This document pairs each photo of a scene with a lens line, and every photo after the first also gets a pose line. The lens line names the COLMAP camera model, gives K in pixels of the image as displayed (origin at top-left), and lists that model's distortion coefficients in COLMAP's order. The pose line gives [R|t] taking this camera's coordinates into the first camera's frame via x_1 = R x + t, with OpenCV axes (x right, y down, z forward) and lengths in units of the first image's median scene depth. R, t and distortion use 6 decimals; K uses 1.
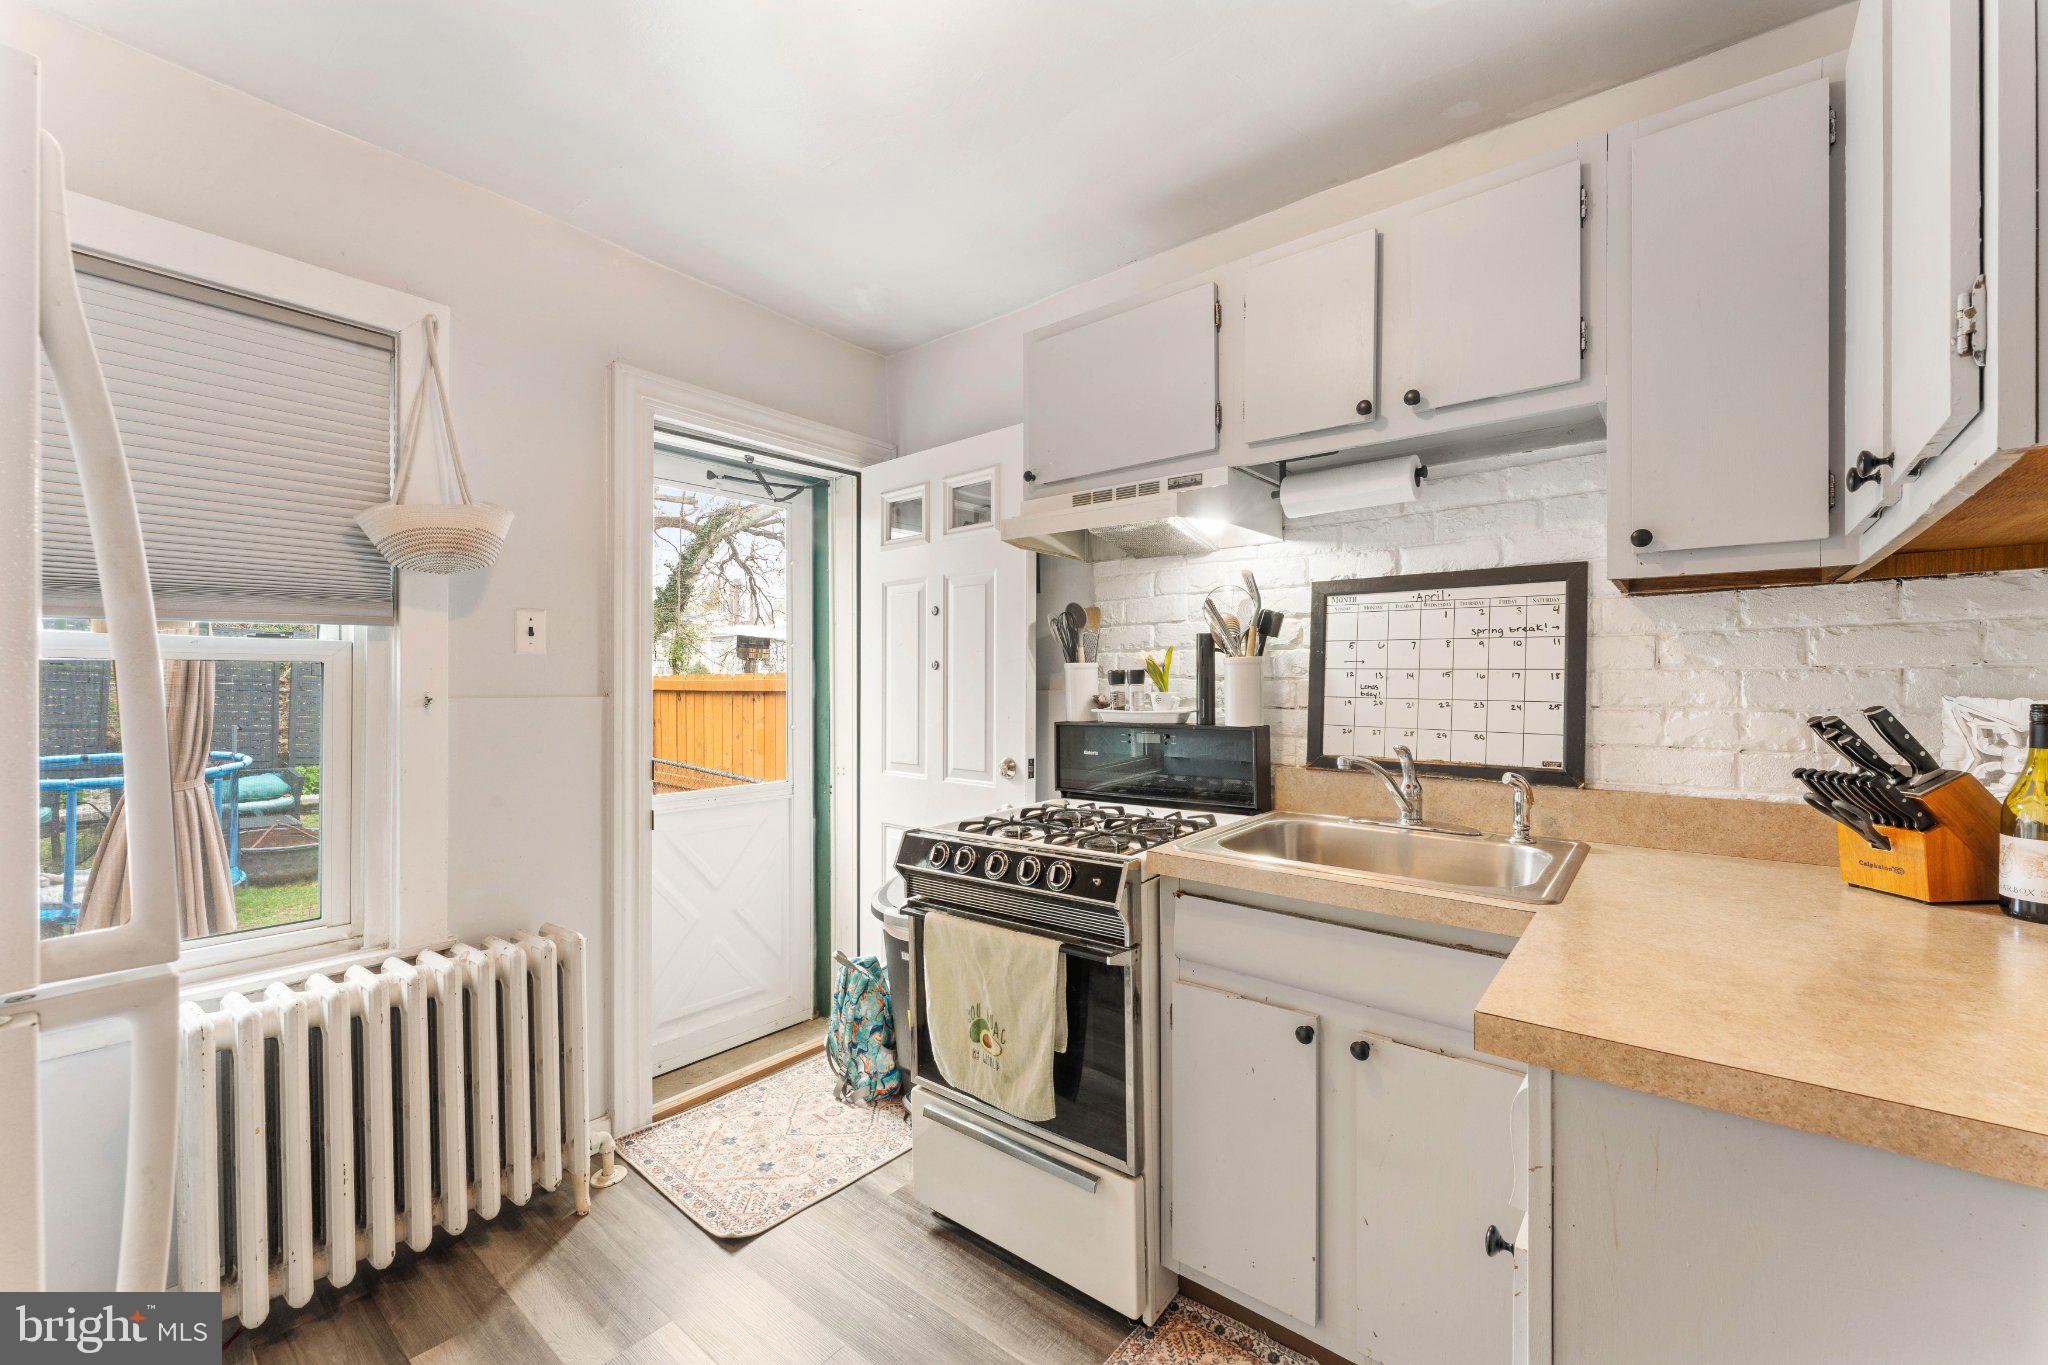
lens RADIAL K [[823.3, 0, 1024.0], [0, 823.3, 682.5], [0, 0, 1]] dist [-0.000147, -0.000075]
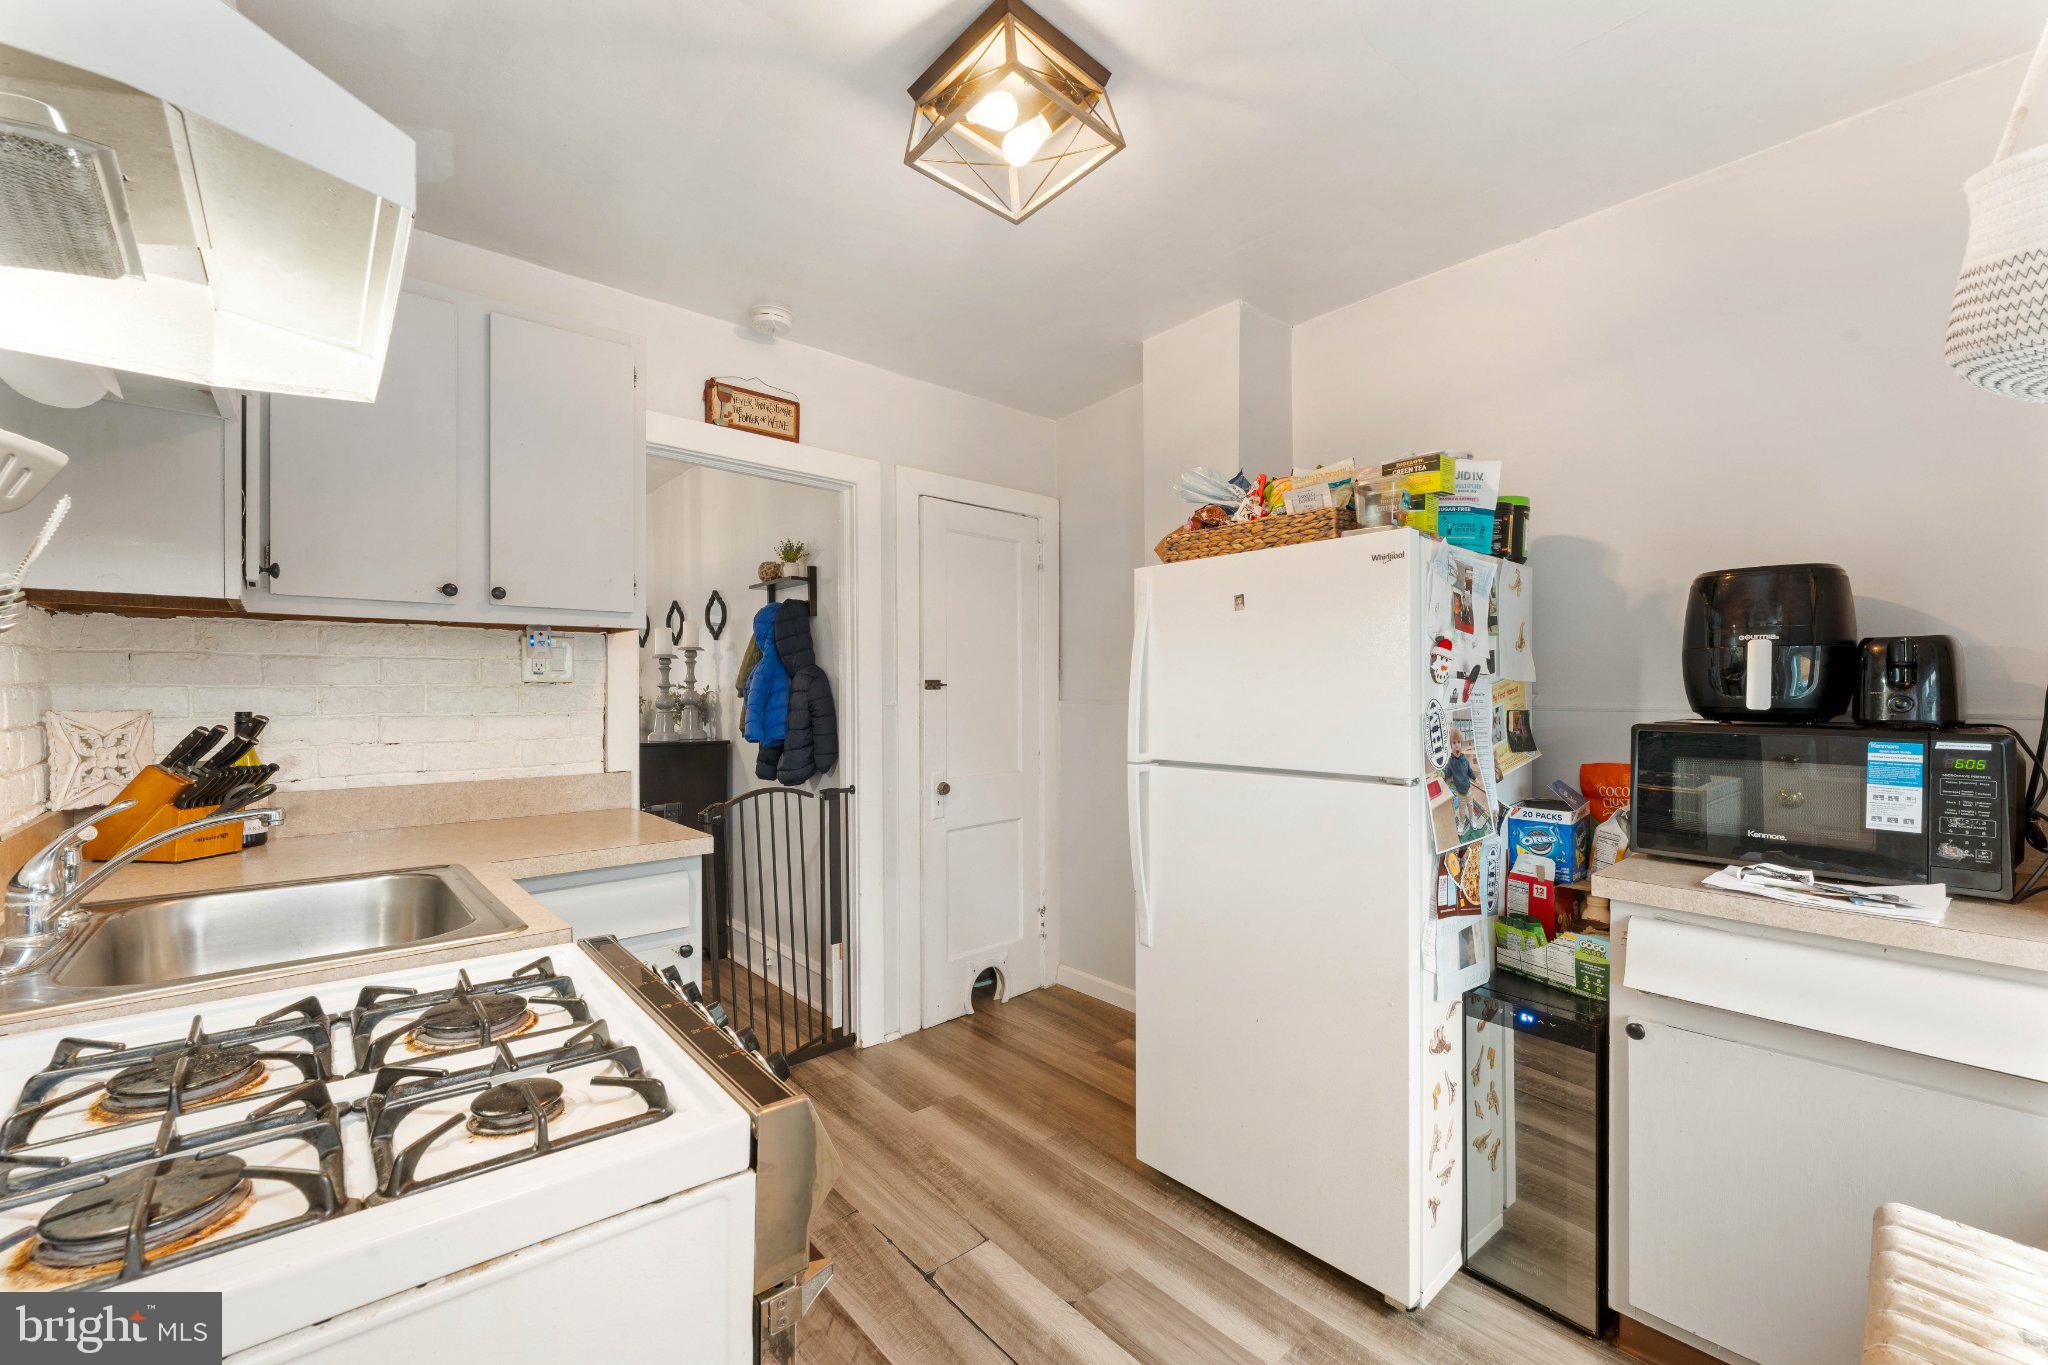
lens RADIAL K [[823.3, 0, 1024.0], [0, 823.3, 682.5], [0, 0, 1]] dist [-0.000147, -0.000075]
pose [[-0.985804, 0.004293, 0.167843, -0.338643], [0.003028, 0.999965, -0.007792, -0.008552], [-0.167871, -0.007173, -0.985783, 1.487213]]
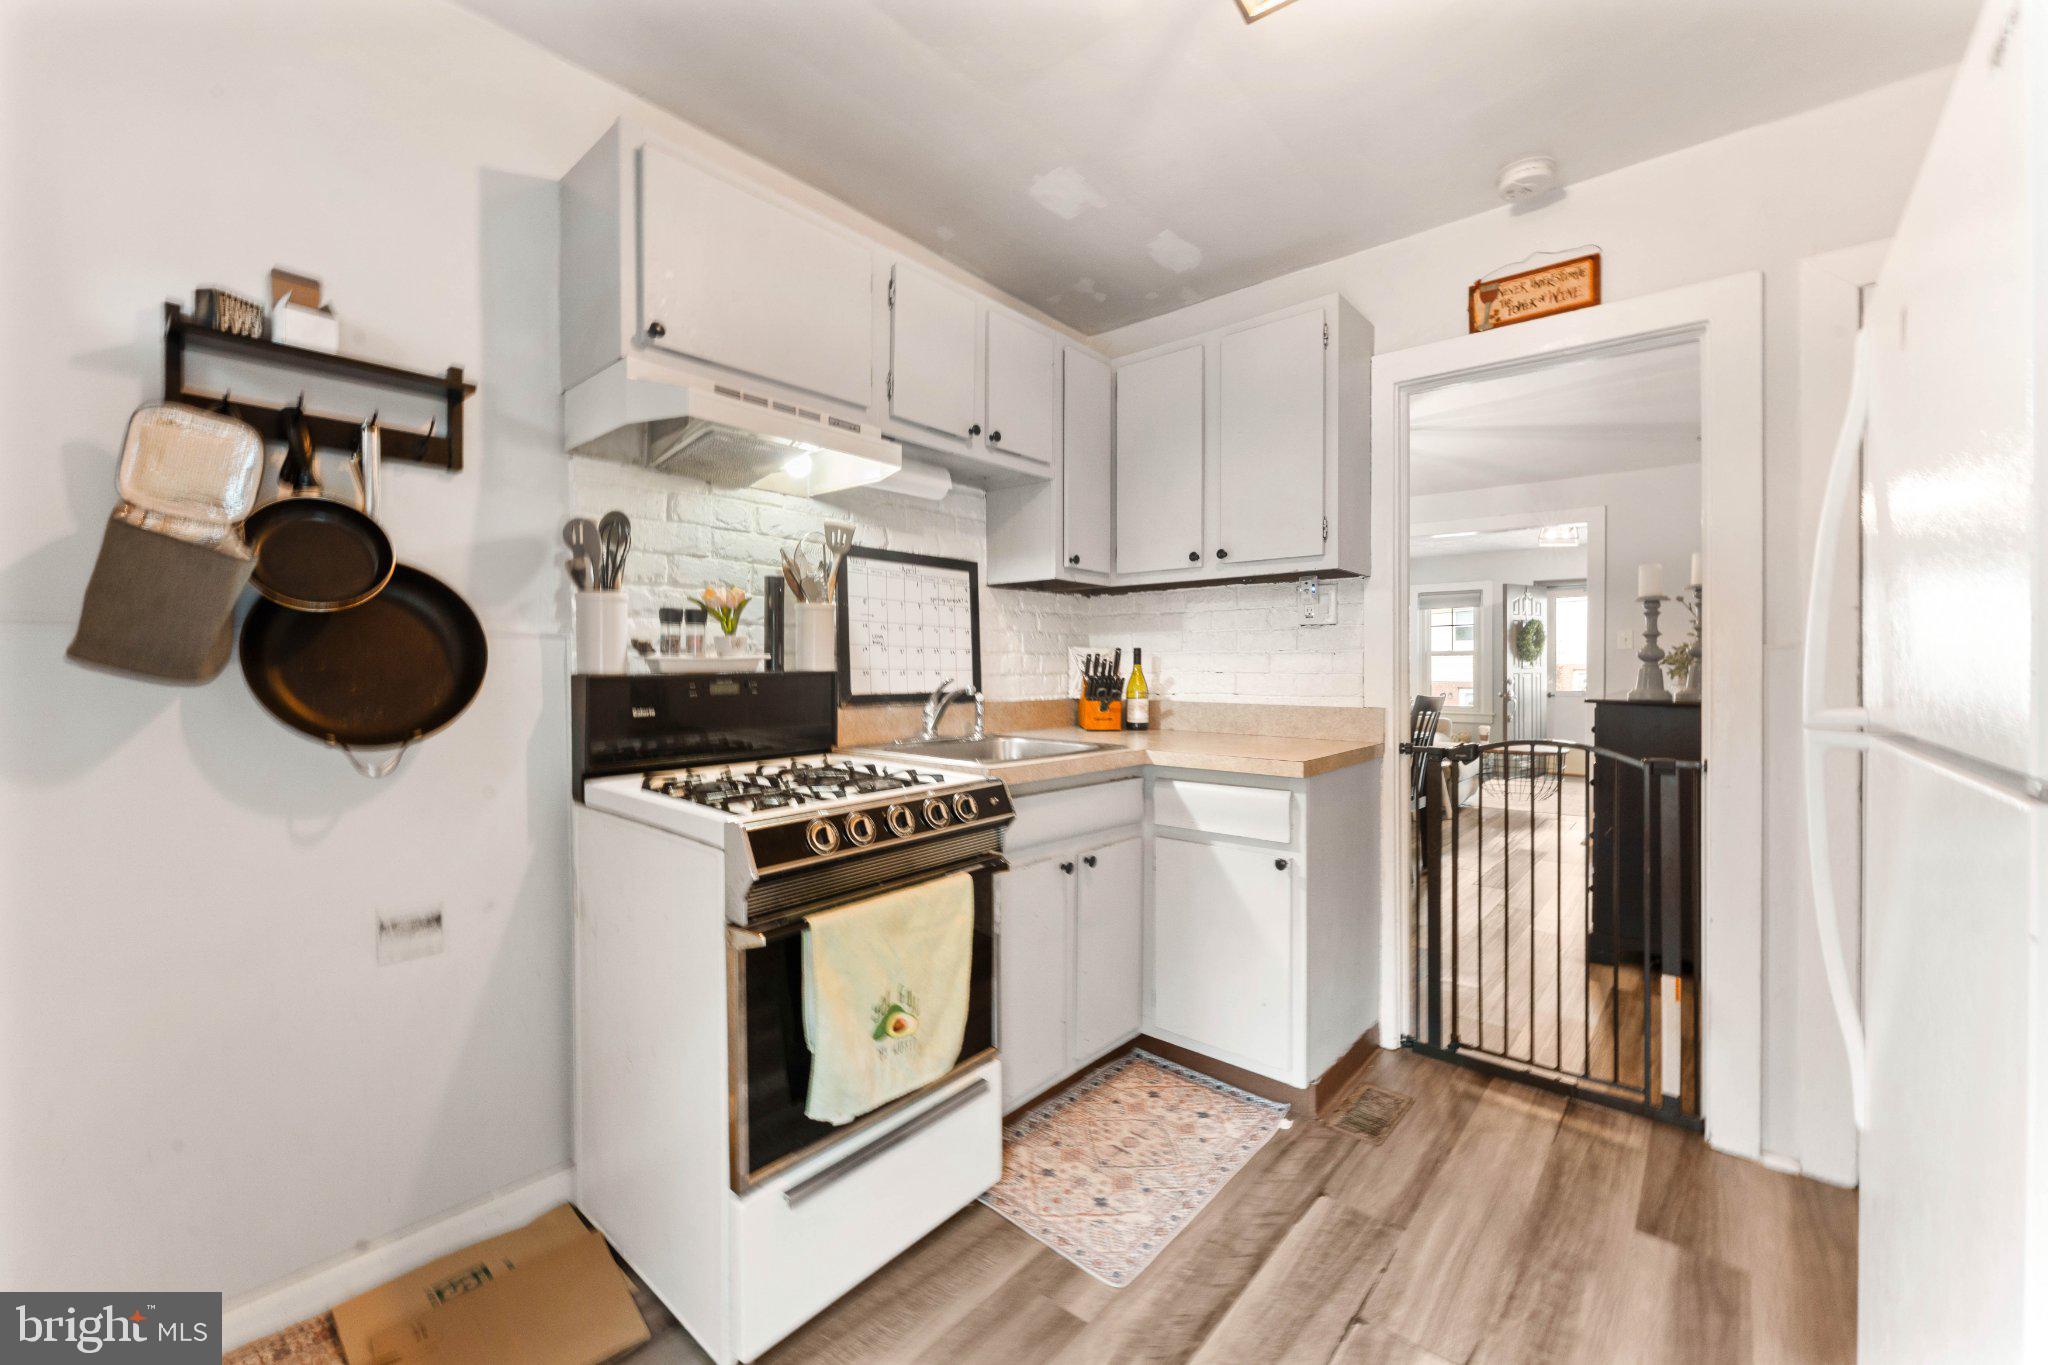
lens RADIAL K [[818.9, 0, 1031.7], [0, 818.9, 662.2], [0, 0, 1]] dist [0.000928, -0.000048]
pose [[0.019927, 0.006609, 0.999780, -0.880578], [-0.000433, 0.999978, -0.006601, 0.057481], [-0.999801, -0.000302, 0.019930, 0.819767]]
